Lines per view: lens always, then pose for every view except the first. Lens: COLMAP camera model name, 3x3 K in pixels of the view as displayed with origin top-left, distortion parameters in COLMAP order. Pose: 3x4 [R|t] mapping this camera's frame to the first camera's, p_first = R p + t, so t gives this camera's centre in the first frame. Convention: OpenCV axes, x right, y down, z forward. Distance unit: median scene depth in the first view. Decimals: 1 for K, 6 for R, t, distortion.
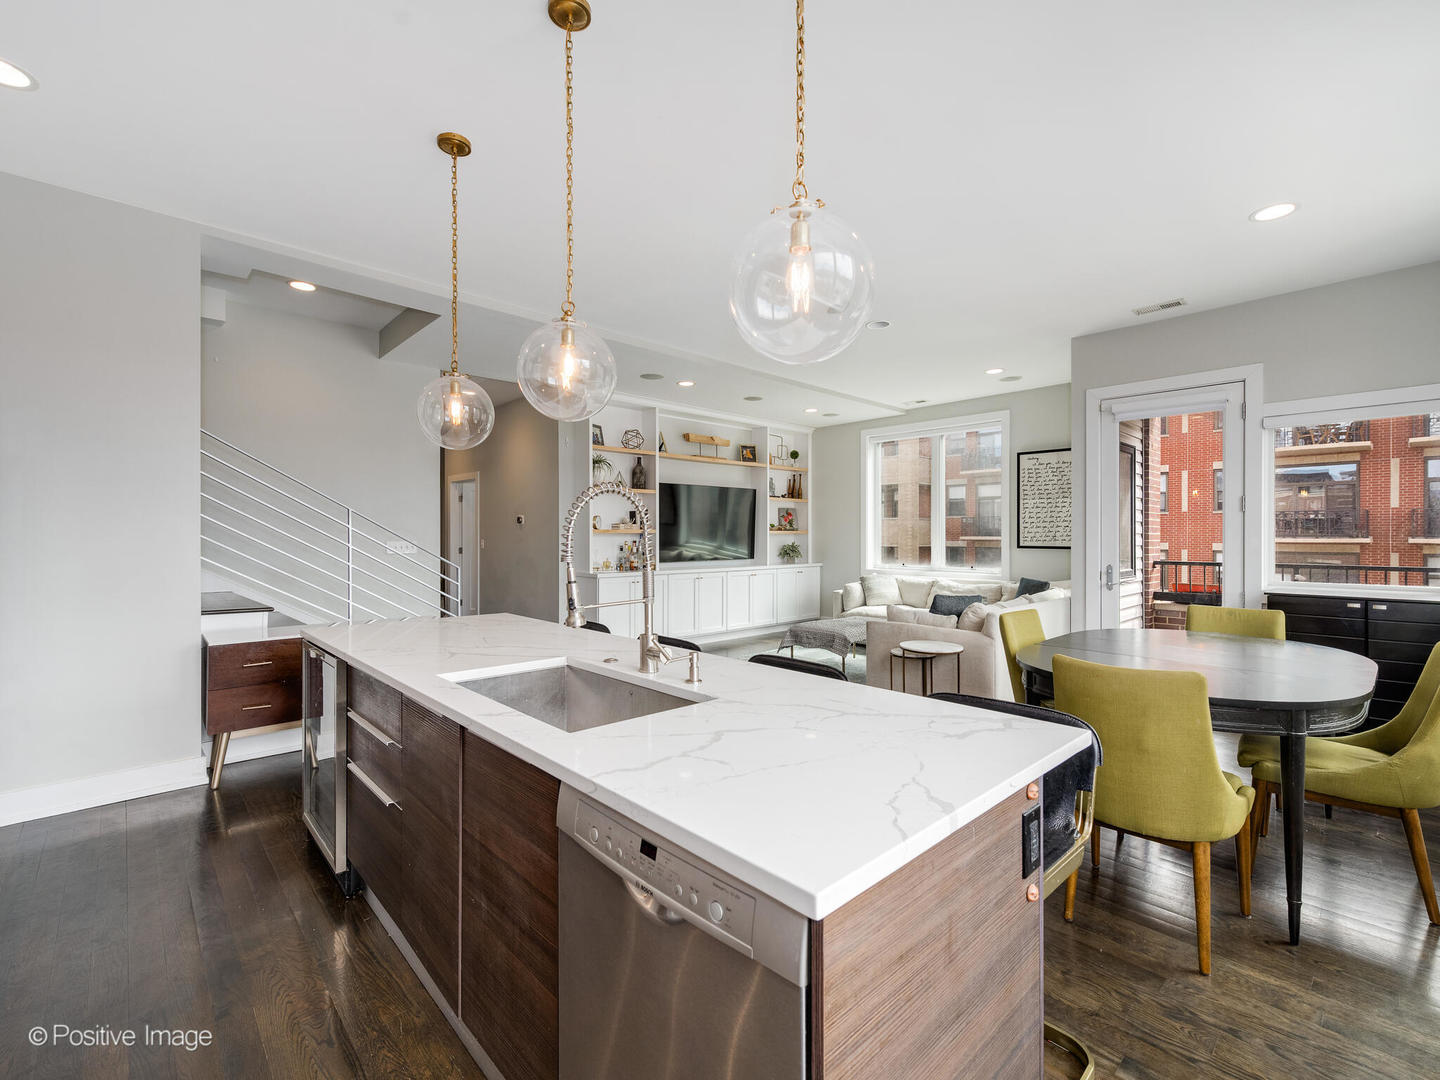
lens RADIAL K [[636.3, 0, 704.7], [0, 636.3, 535.3], [0, 0, 1]] dist [0.000282, -0.000252]
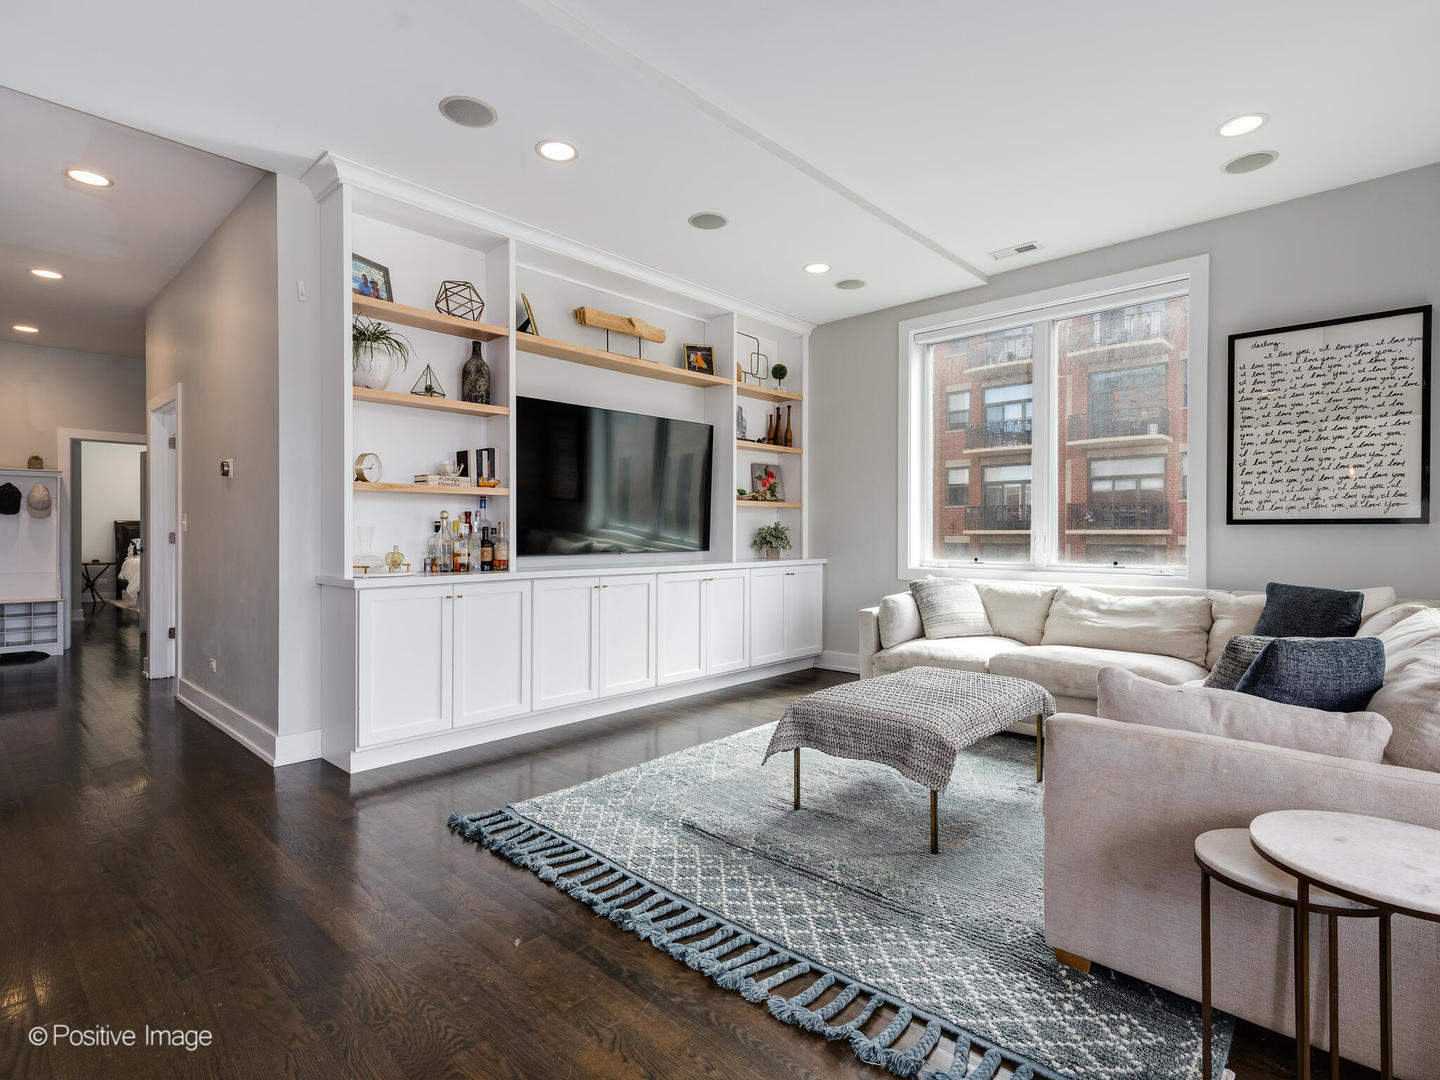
lens RADIAL K [[735.2, 0, 720.0], [0, 735.2, 540.0], [0, 0, 1]] dist [0.008801, 0.000344]
pose [[0.995889, -0.000064, 0.090587, 0.030548], [-0.000814, 0.999953, 0.009657, 0.022903], [-0.090583, -0.009691, 0.995842, 0.381288]]
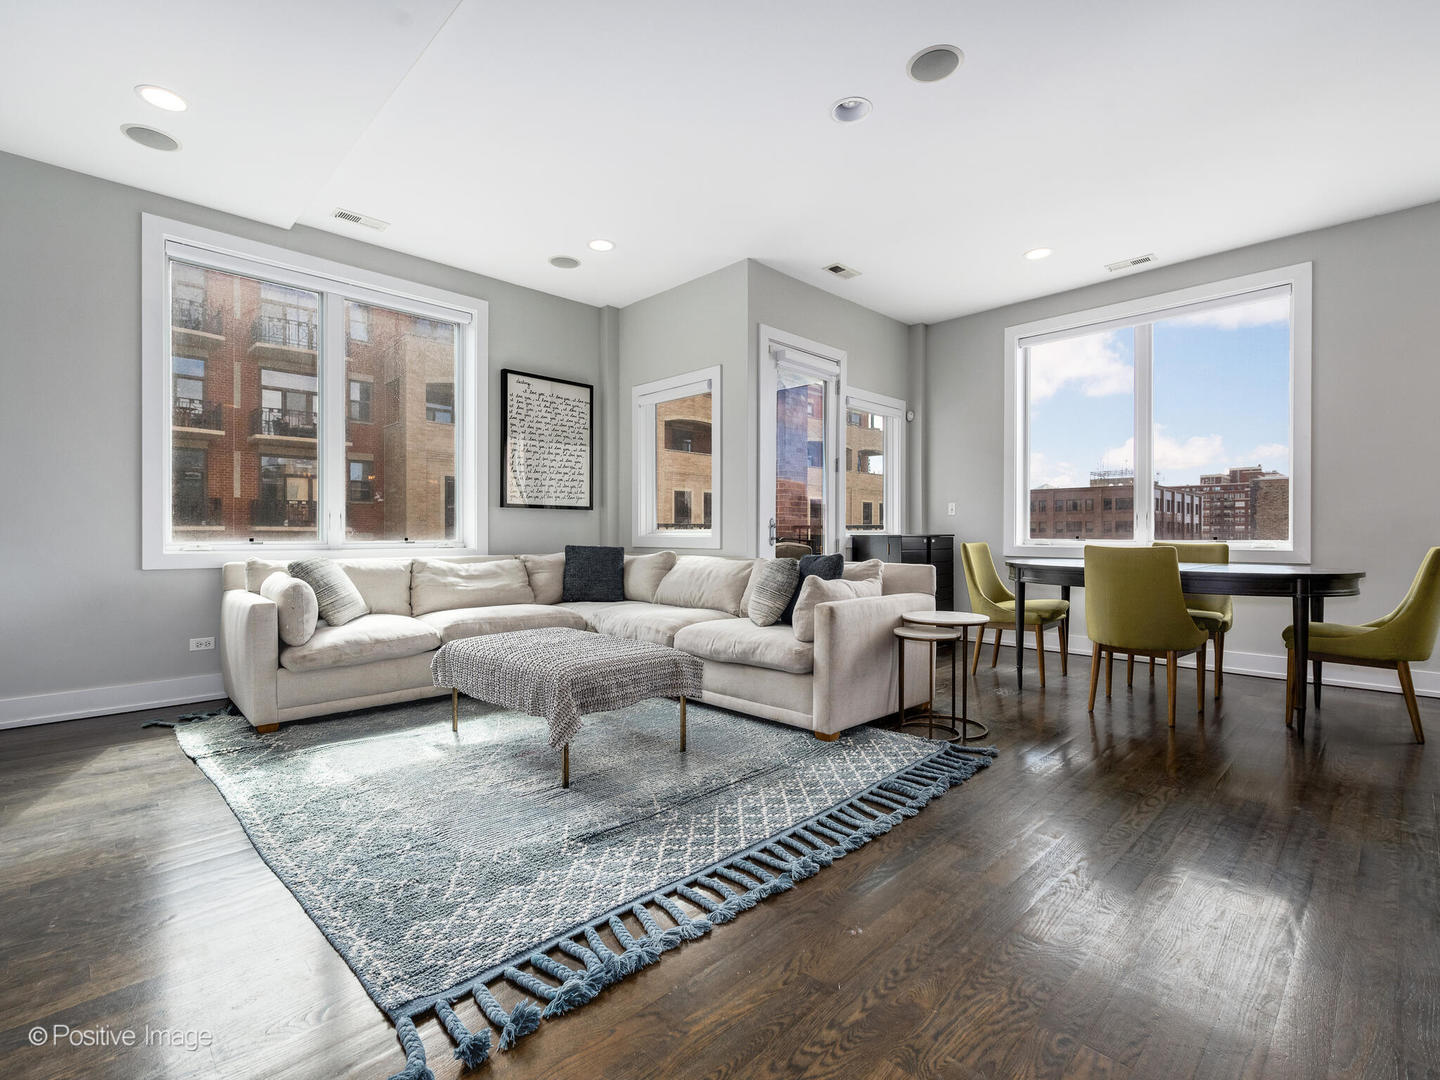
lens RADIAL K [[672.7, 0, 712.5], [0, 672.7, 543.3], [0, 0, 1]] dist [0.002984, -0.000263]
pose [[-0.053540, -0.014048, 0.998467, -0.212047], [-0.000758, 0.999901, 0.014028, 0.041357], [-0.998565, -0.000005, -0.053546, 0.686576]]
